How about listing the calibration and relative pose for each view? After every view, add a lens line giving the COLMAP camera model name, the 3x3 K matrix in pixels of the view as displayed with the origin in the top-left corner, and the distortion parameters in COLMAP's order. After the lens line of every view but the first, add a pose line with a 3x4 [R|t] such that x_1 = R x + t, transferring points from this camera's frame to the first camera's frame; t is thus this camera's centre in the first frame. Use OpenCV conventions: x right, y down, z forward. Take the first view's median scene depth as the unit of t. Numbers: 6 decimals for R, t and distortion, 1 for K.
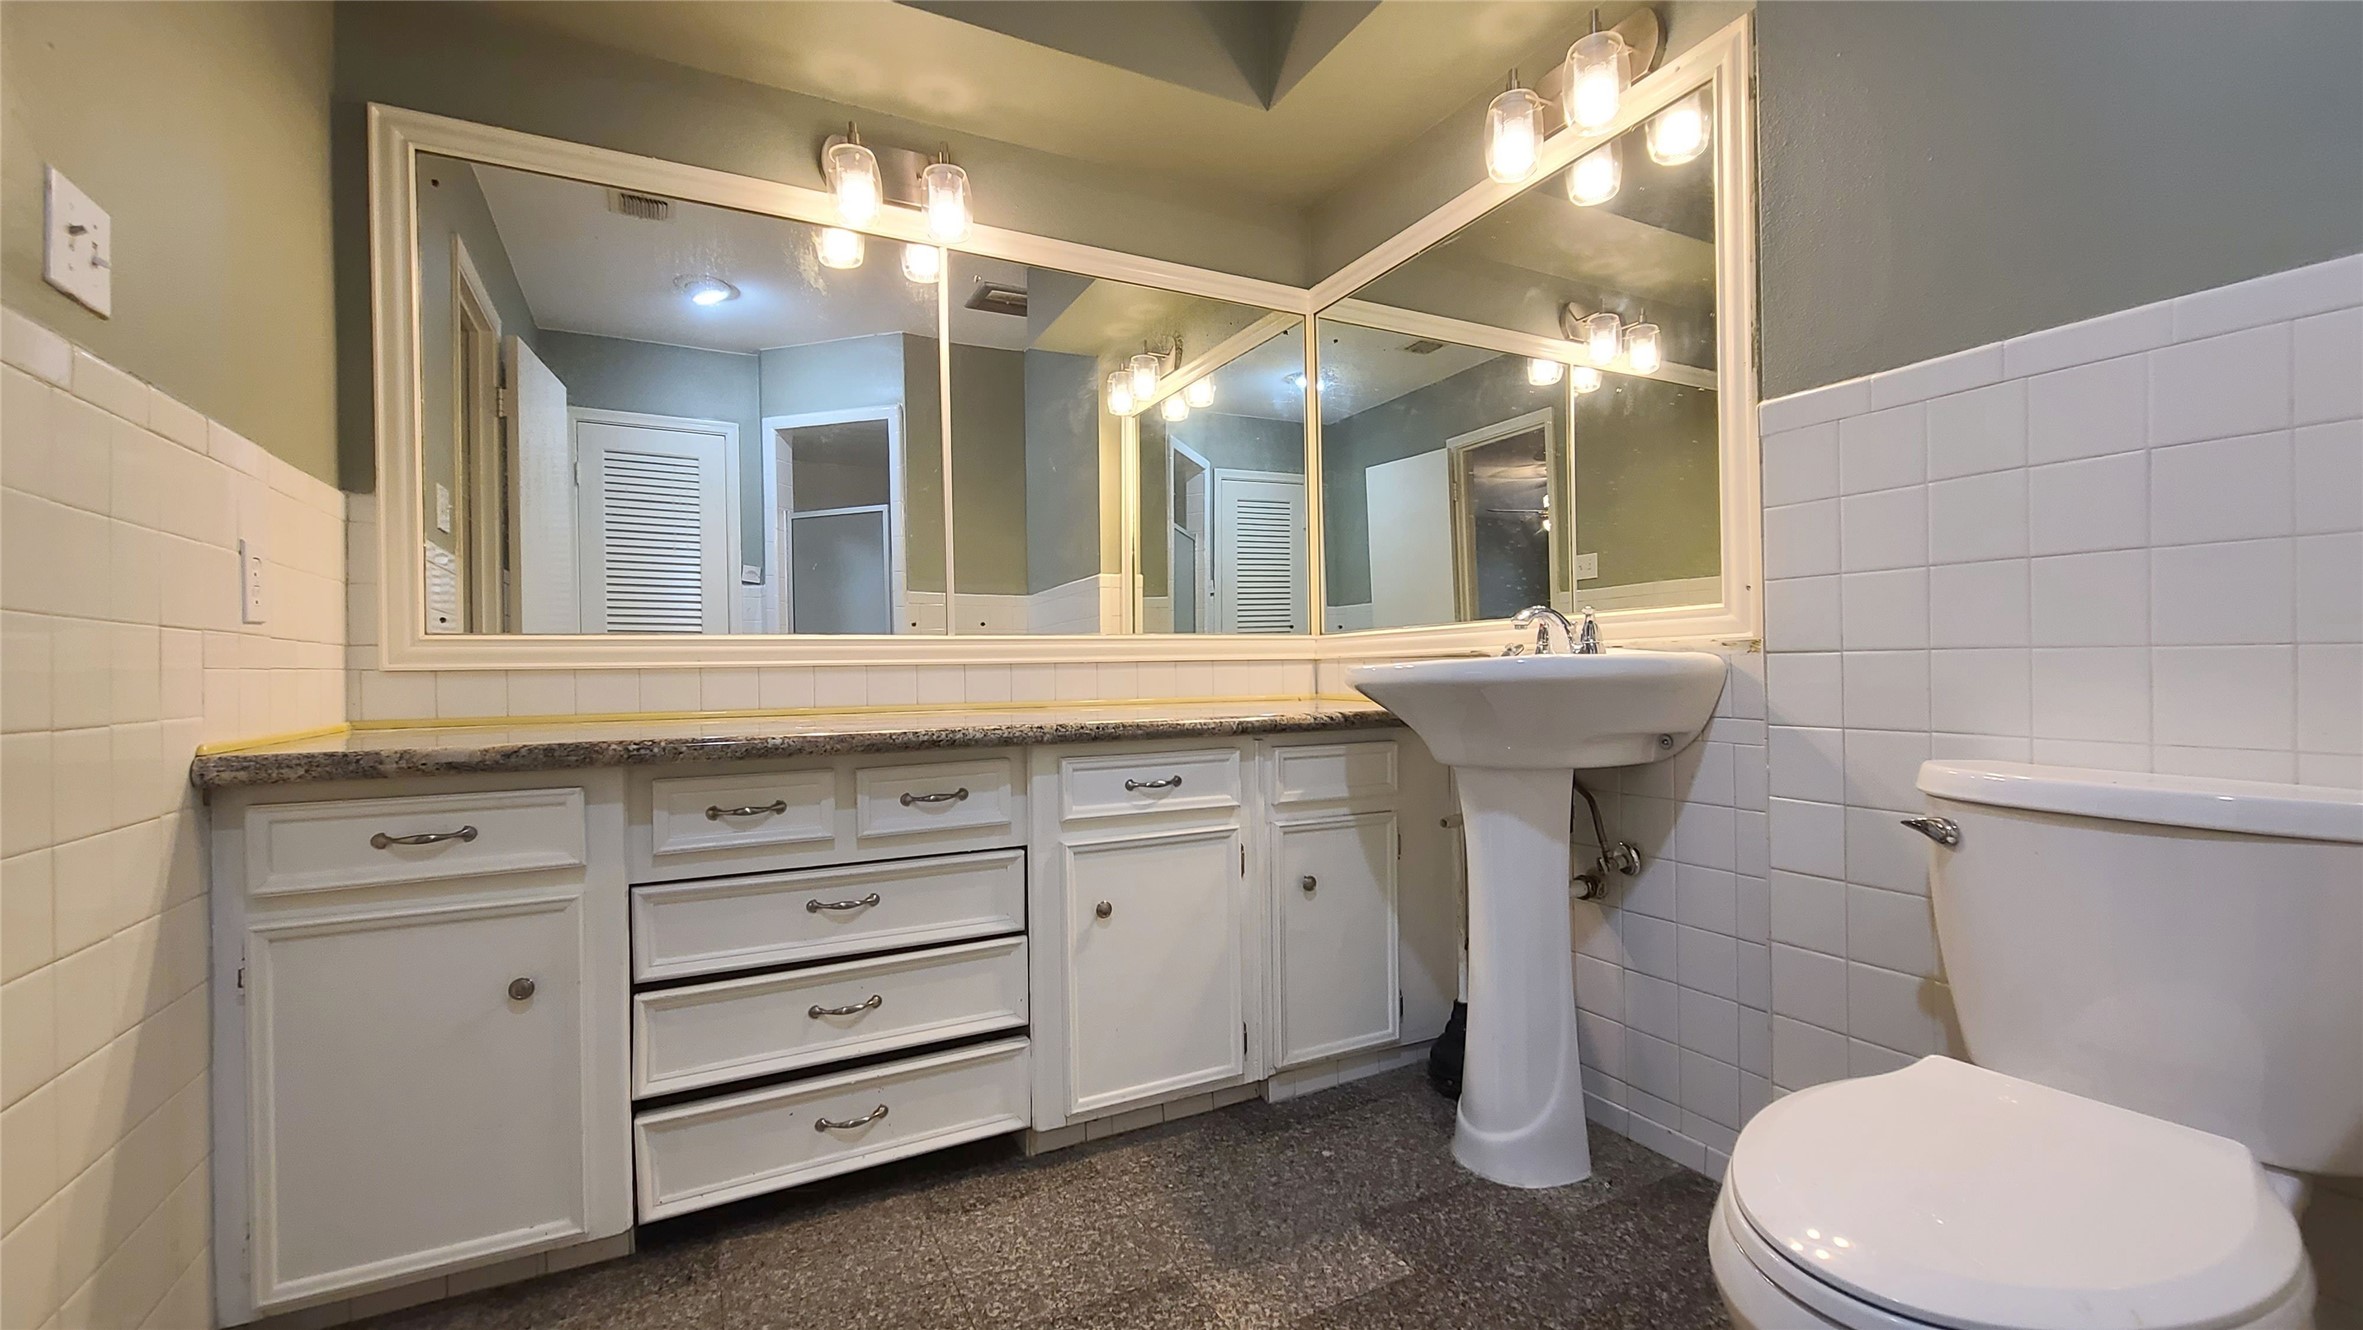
lens RADIAL K [[969.7, 0, 1185.4], [0, 969.7, 663.2], [0, 0, 1]] dist [0.000599, -0.000883]
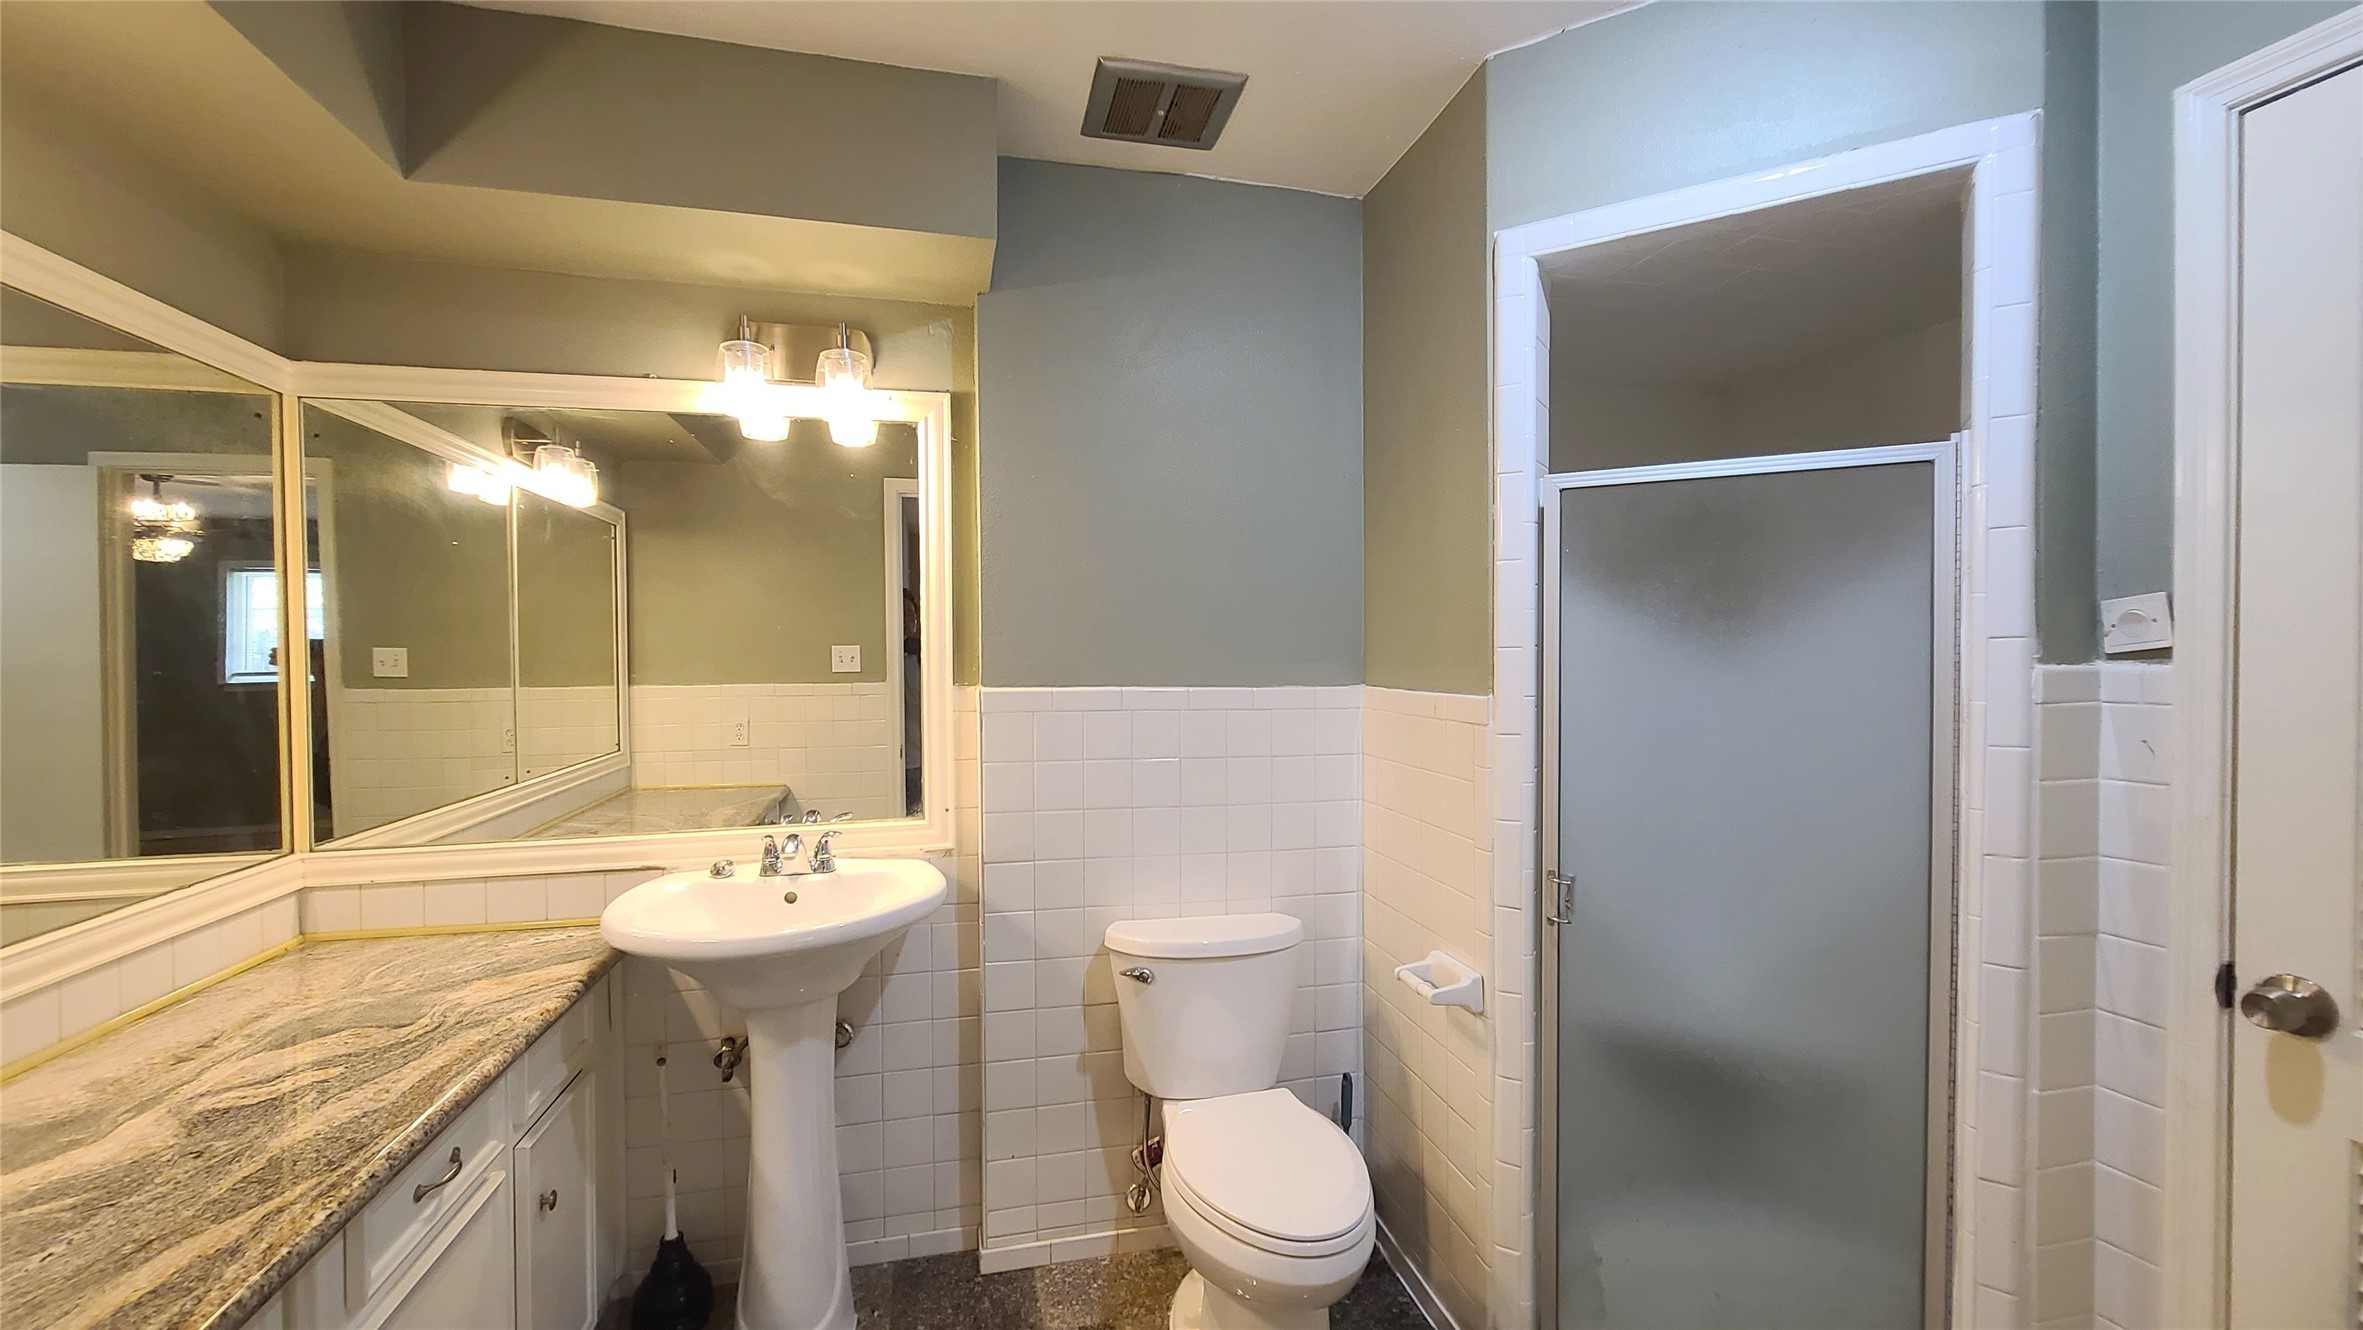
lens RADIAL K [[969.7, 0, 1186.4], [0, 969.7, 659.8], [0, 0, 1]] dist [0.000599, -0.000883]
pose [[0.231331, 0.004015, 0.972867, -0.605648], [-0.004573, 0.999985, -0.003040, -0.256771], [-0.972864, -0.003746, 0.231346, 0.313068]]
